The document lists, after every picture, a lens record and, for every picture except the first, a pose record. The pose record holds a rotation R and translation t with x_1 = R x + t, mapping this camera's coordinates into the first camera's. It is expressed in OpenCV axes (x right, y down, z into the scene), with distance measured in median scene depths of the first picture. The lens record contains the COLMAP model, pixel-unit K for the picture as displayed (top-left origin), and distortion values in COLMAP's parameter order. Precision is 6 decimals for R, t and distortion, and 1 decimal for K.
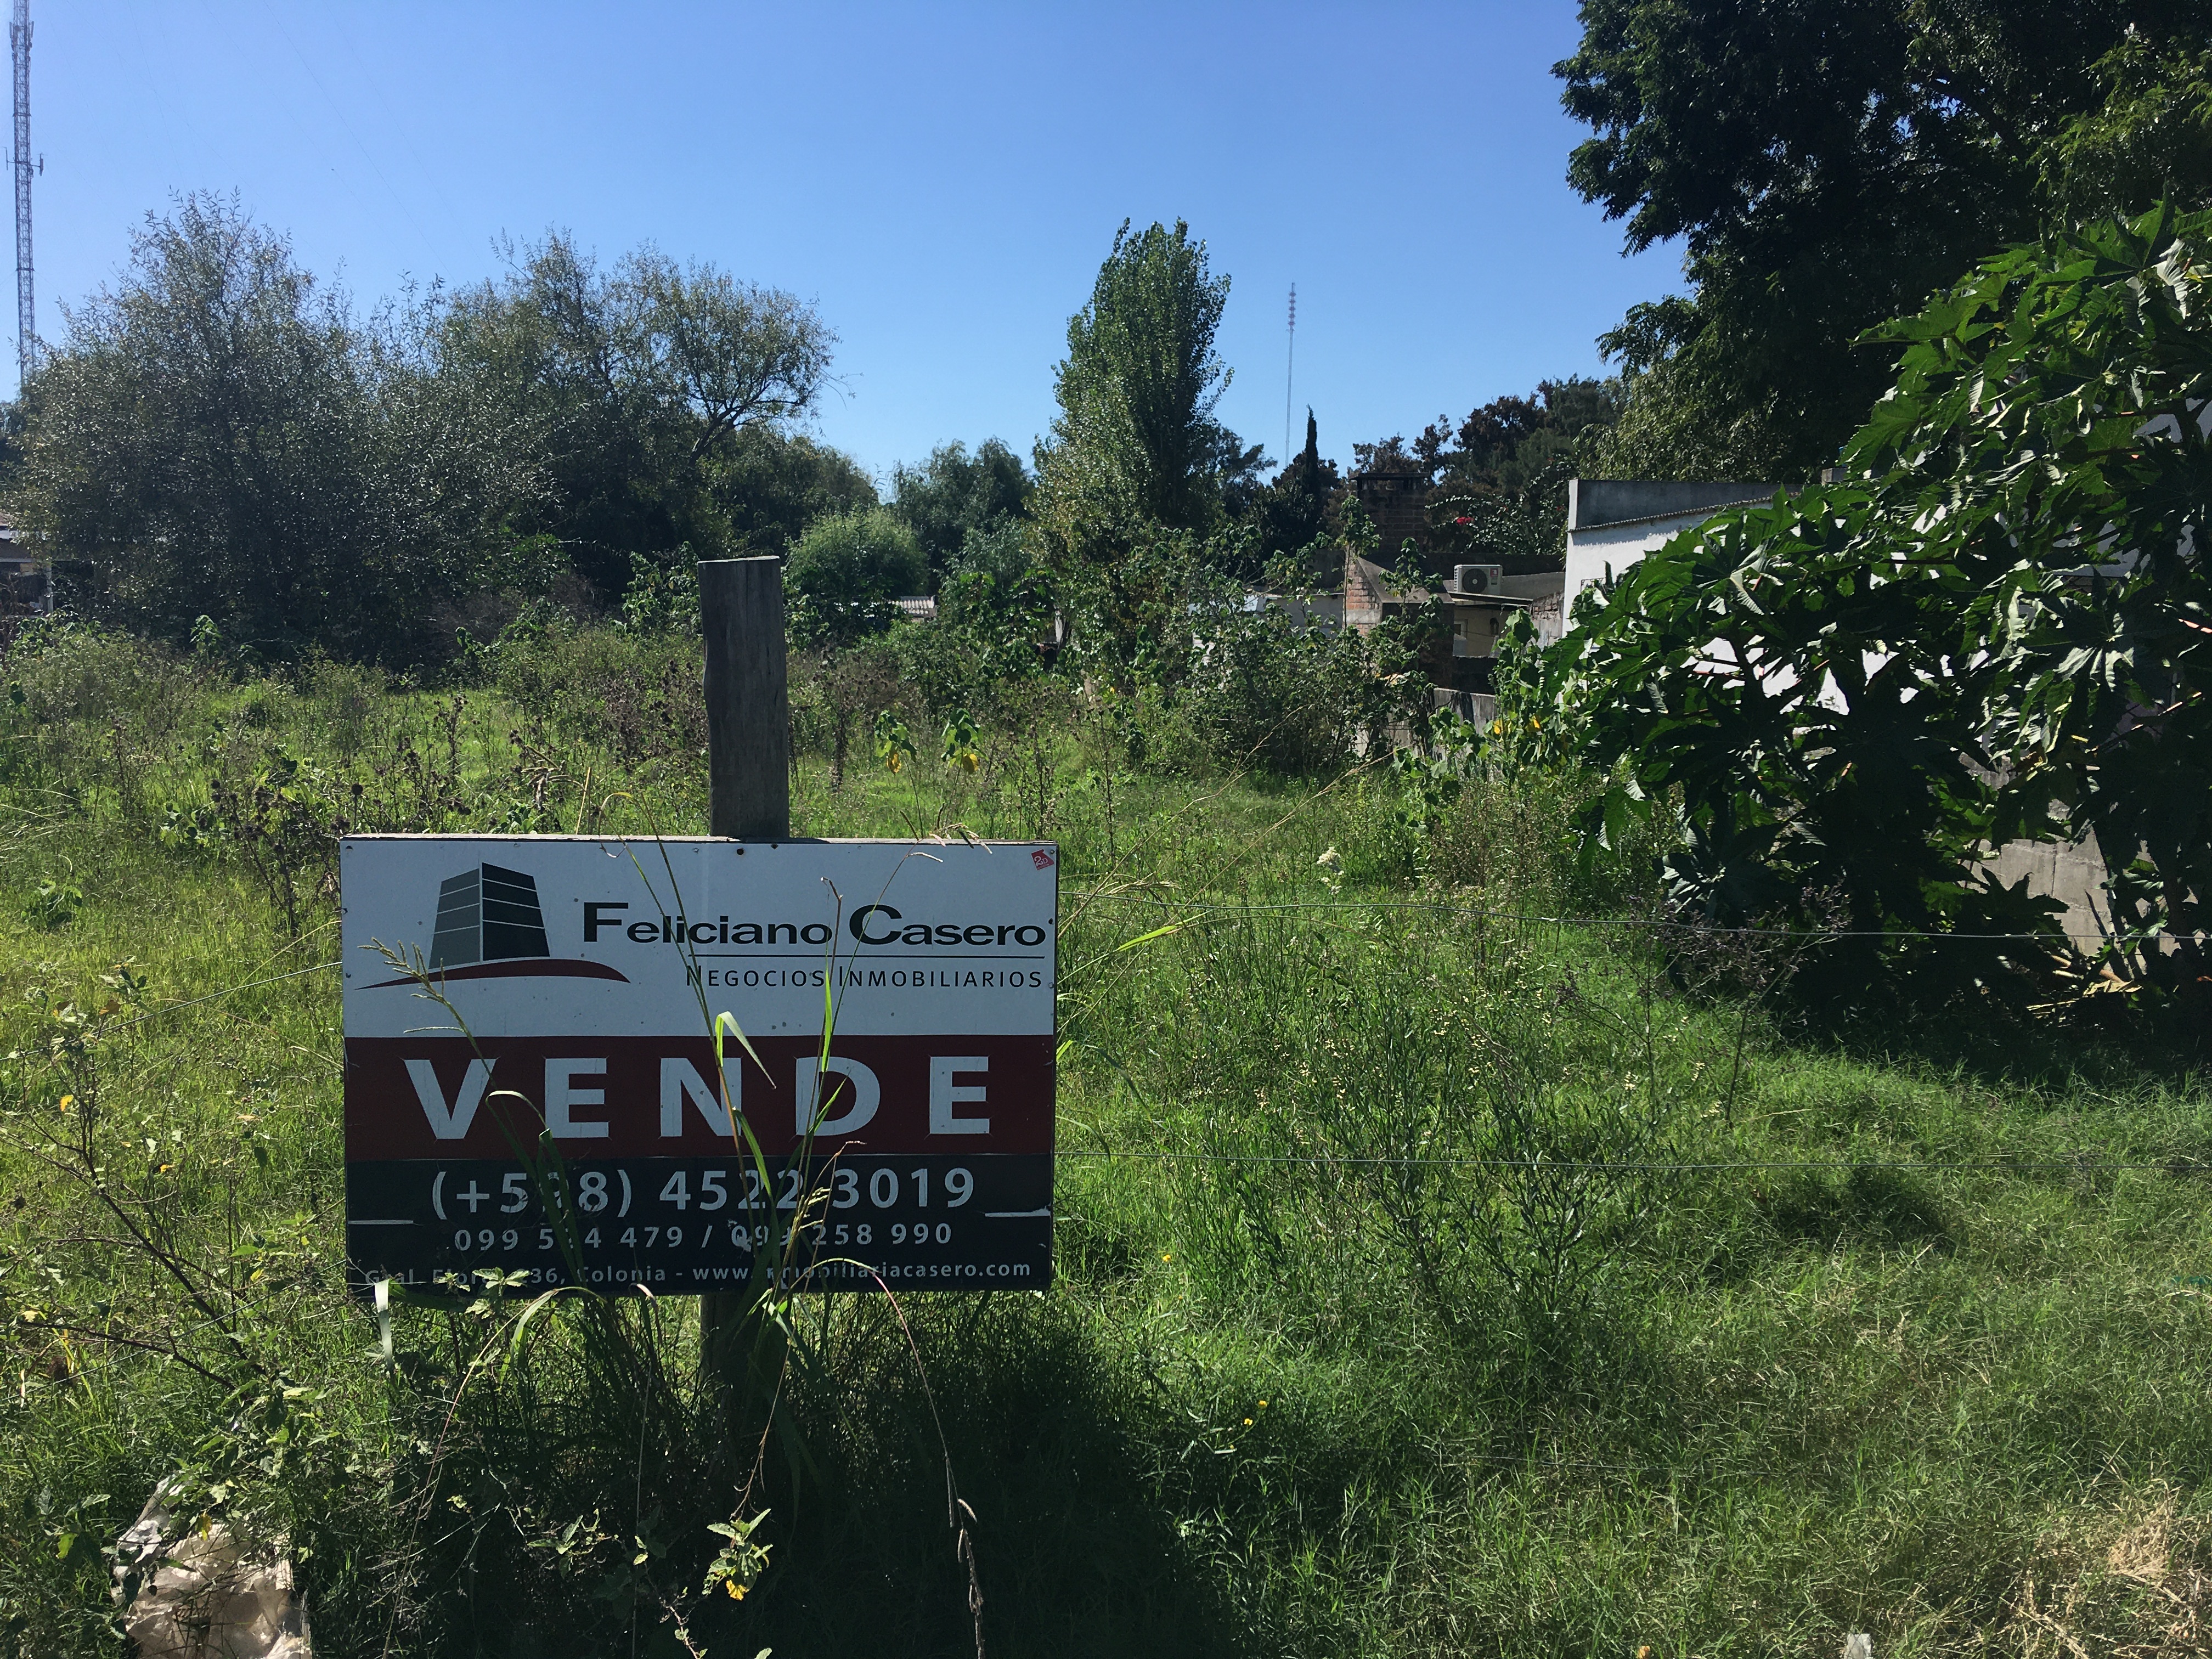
lens RADIAL K [[1850.4, 0, 1106.0], [0, 1850.4, 829.5], [0, 0, 1]] dist [0.122146, -0.177298]
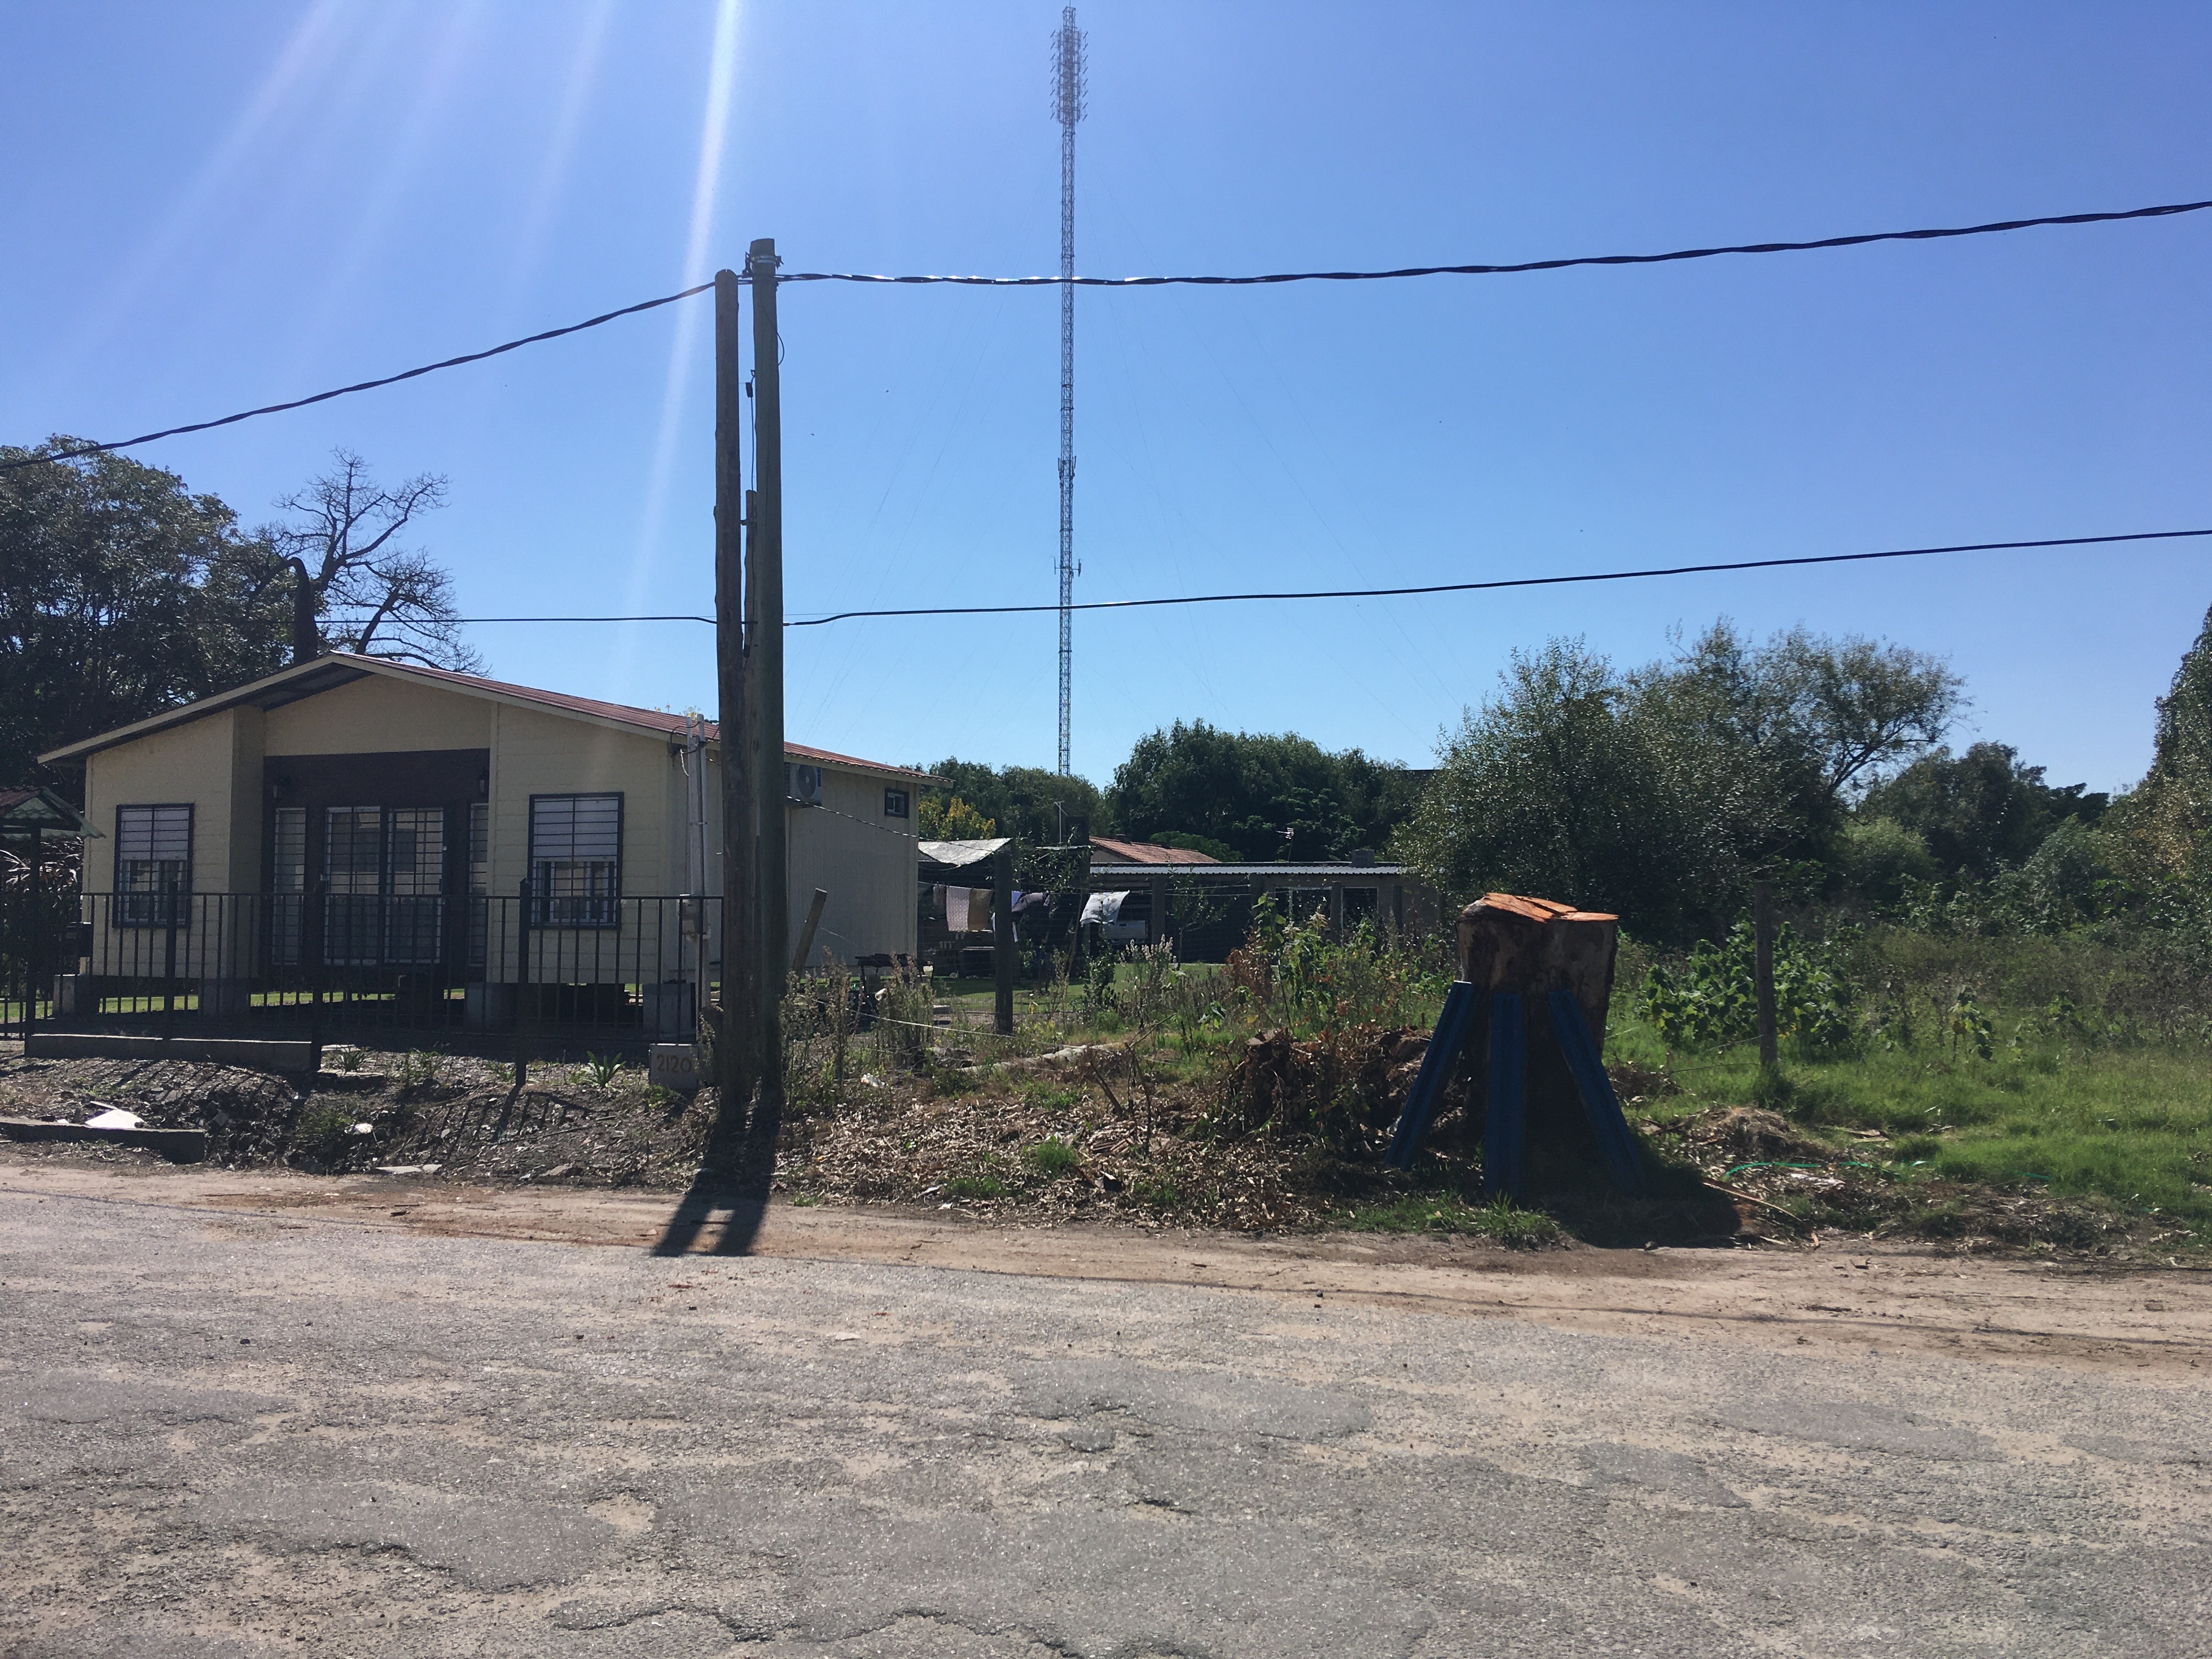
lens RADIAL K [[1850.4, 0, 1106.0], [0, 1850.4, 829.5], [0, 0, 1]] dist [0.122146, -0.177298]
pose [[0.897607, -0.035498, -0.439366, -0.032748], [-0.036476, 0.987352, -0.154289, 0.008418], [0.439286, 0.154517, 0.884959, -0.077970]]
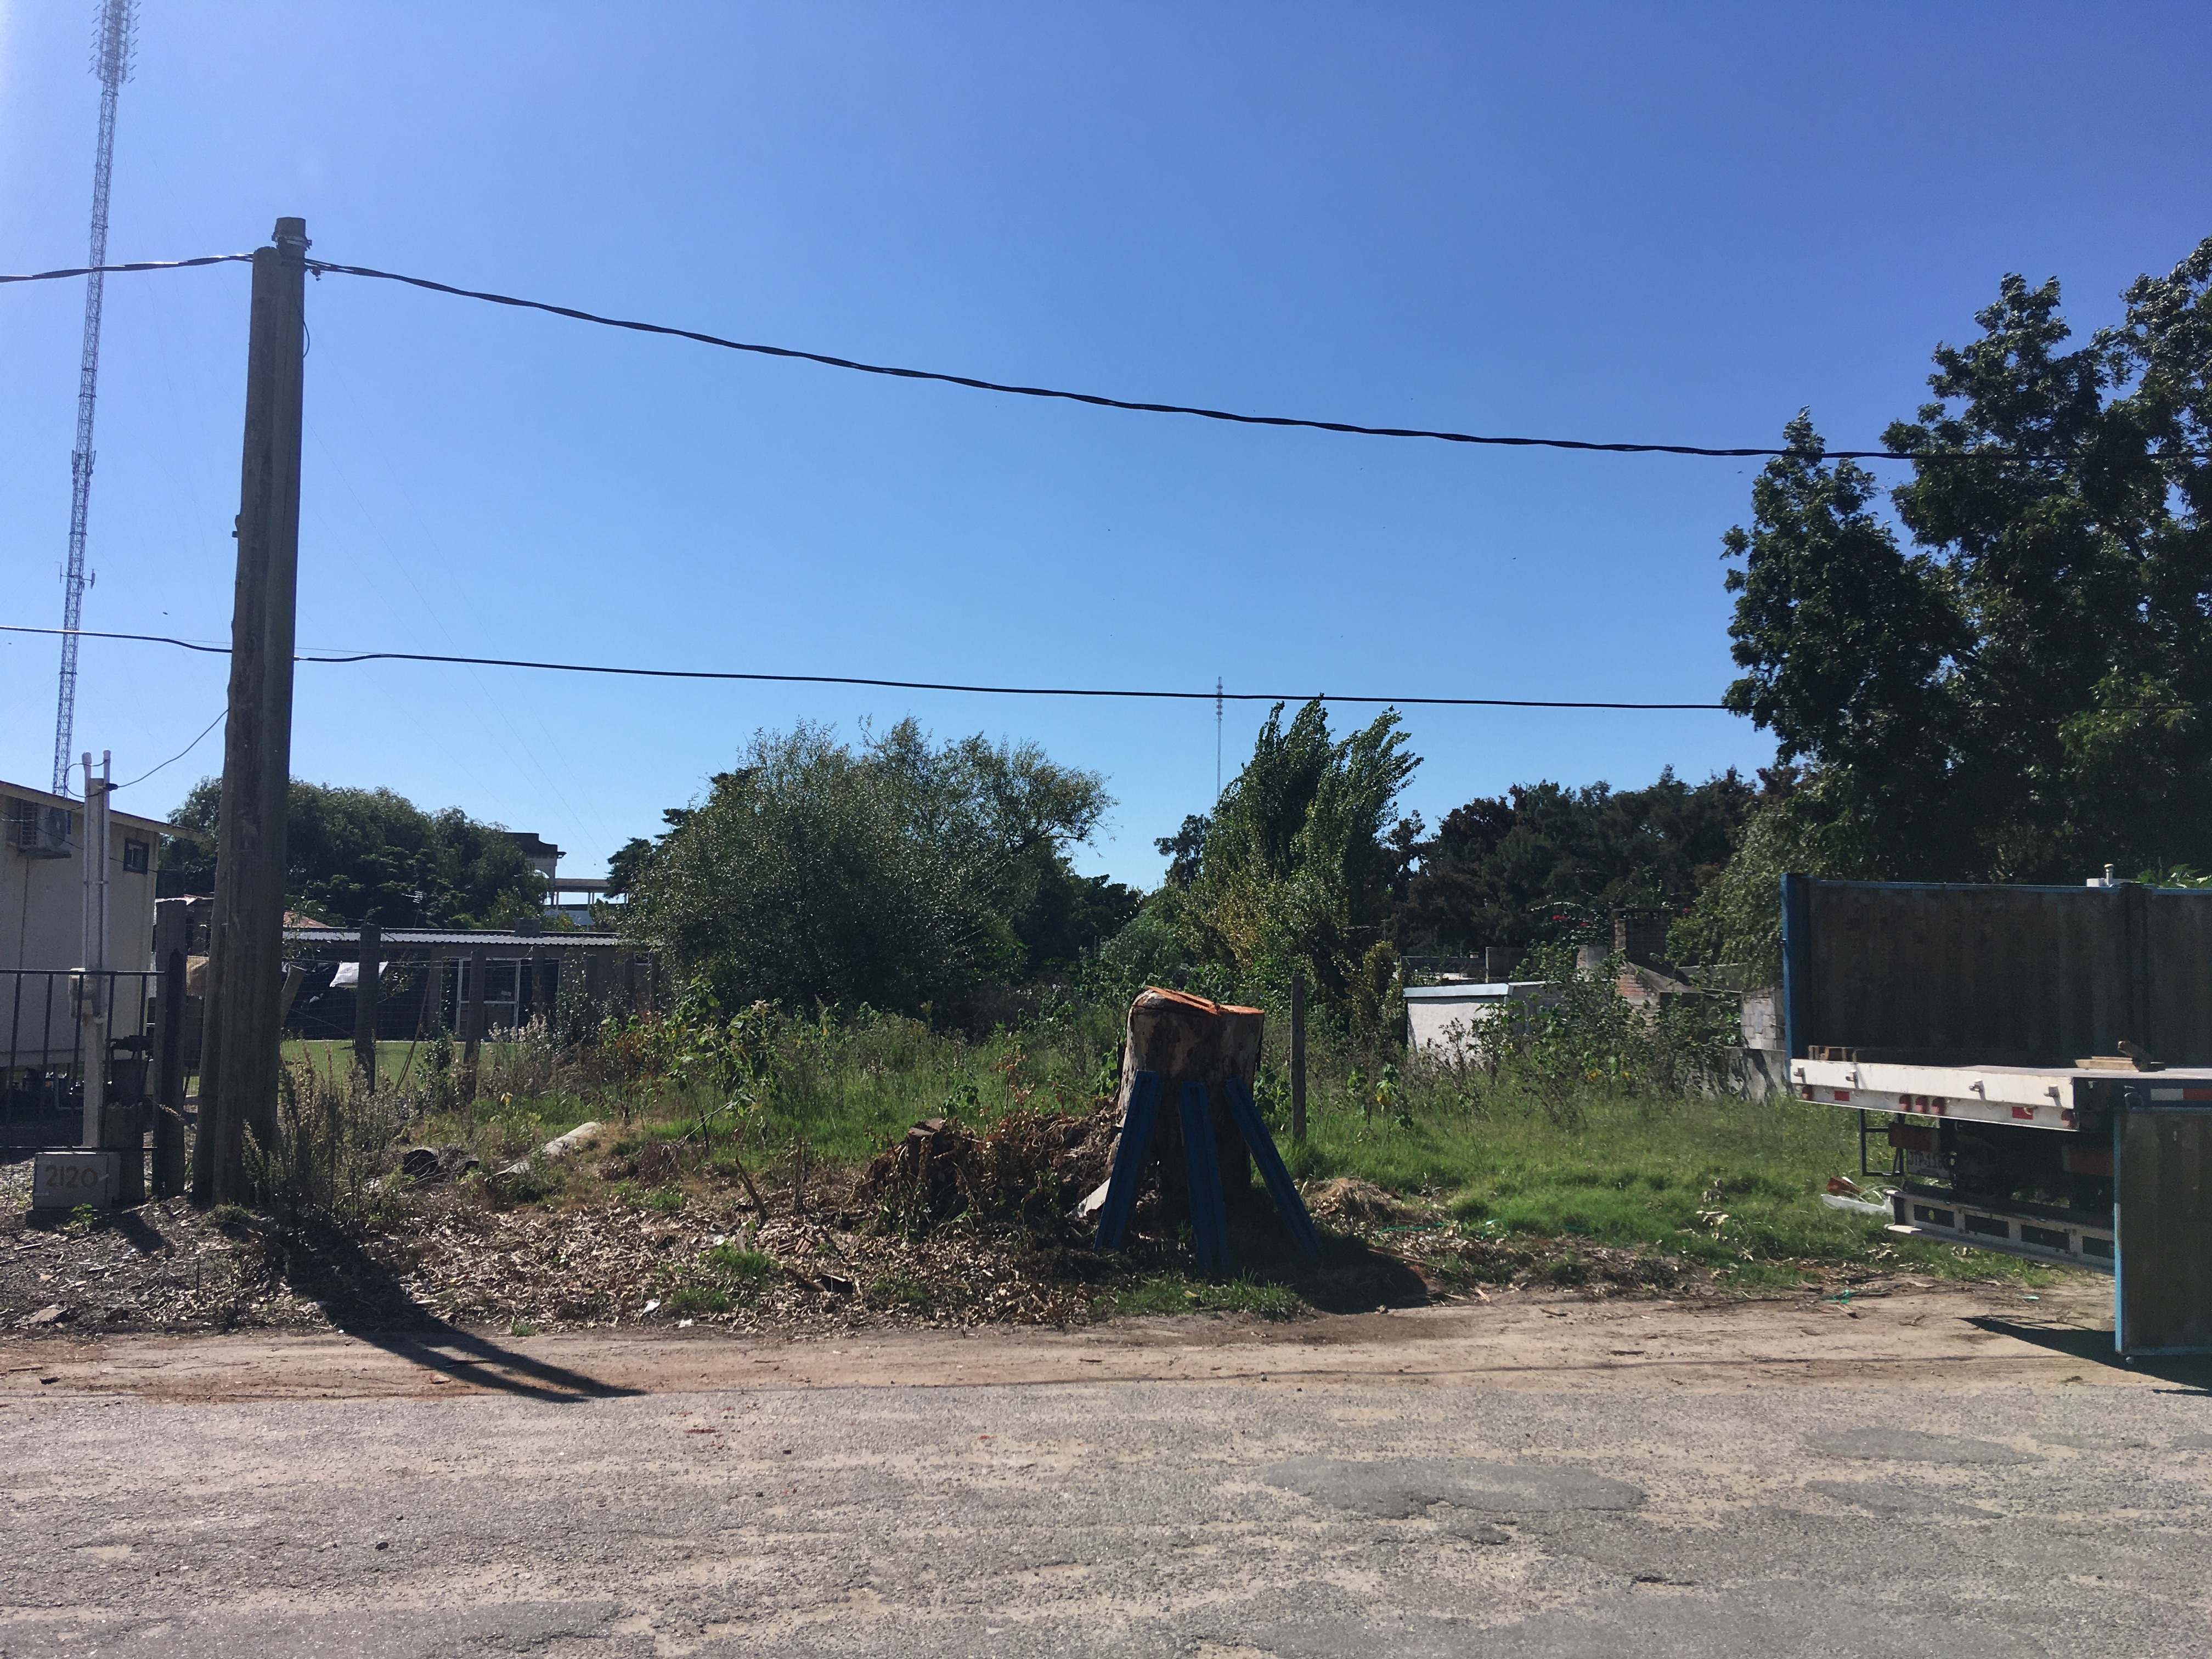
lens RADIAL K [[1850.4, 0, 1106.0], [0, 1850.4, 829.5], [0, 0, 1]] dist [0.122146, -0.177298]
pose [[0.999018, 0.001889, 0.044260, -0.061847], [0.006936, 0.980102, -0.198373, 0.007957], [-0.043754, 0.198485, 0.979127, -0.084953]]
